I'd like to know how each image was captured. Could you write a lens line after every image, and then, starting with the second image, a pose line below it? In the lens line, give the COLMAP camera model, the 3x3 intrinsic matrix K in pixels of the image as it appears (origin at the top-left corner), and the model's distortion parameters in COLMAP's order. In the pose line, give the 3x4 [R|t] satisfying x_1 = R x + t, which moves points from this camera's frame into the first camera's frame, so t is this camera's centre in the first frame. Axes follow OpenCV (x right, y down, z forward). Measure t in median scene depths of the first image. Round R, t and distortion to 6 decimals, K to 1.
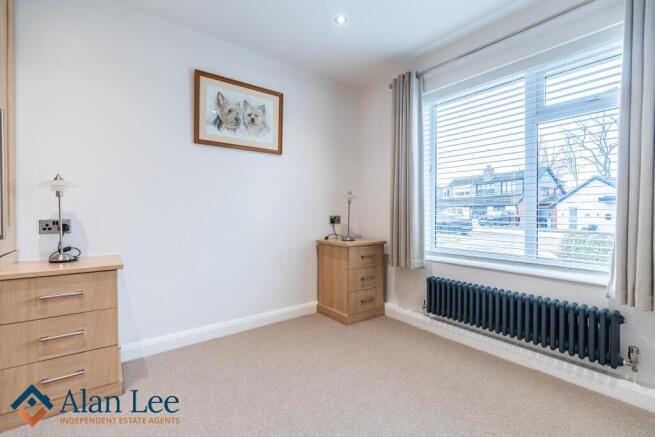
lens RADIAL K [[299.0, 0, 330.1], [0, 299.0, 213.4], [0, 0, 1]] dist [-0.002461, 0.000088]
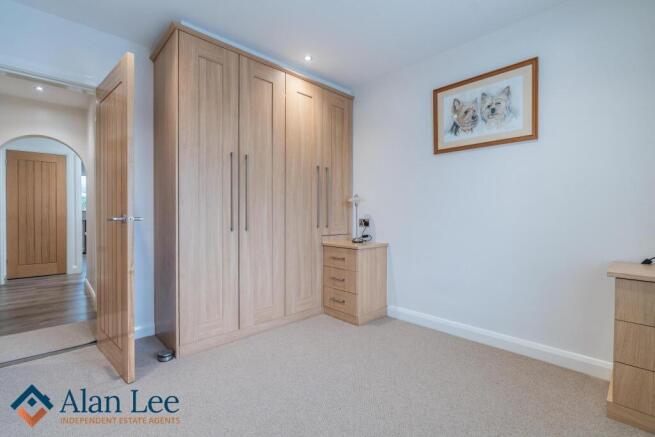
lens RADIAL K [[299.0, 0, 329.4], [0, 299.0, 218.6], [0, 0, 1]] dist [-0.002461, 0.000088]
pose [[0.085456, 0.013564, -0.996250, 0.621350], [-0.004510, 0.999902, 0.013227, -0.002906], [0.996332, 0.003363, 0.085508, 0.473964]]
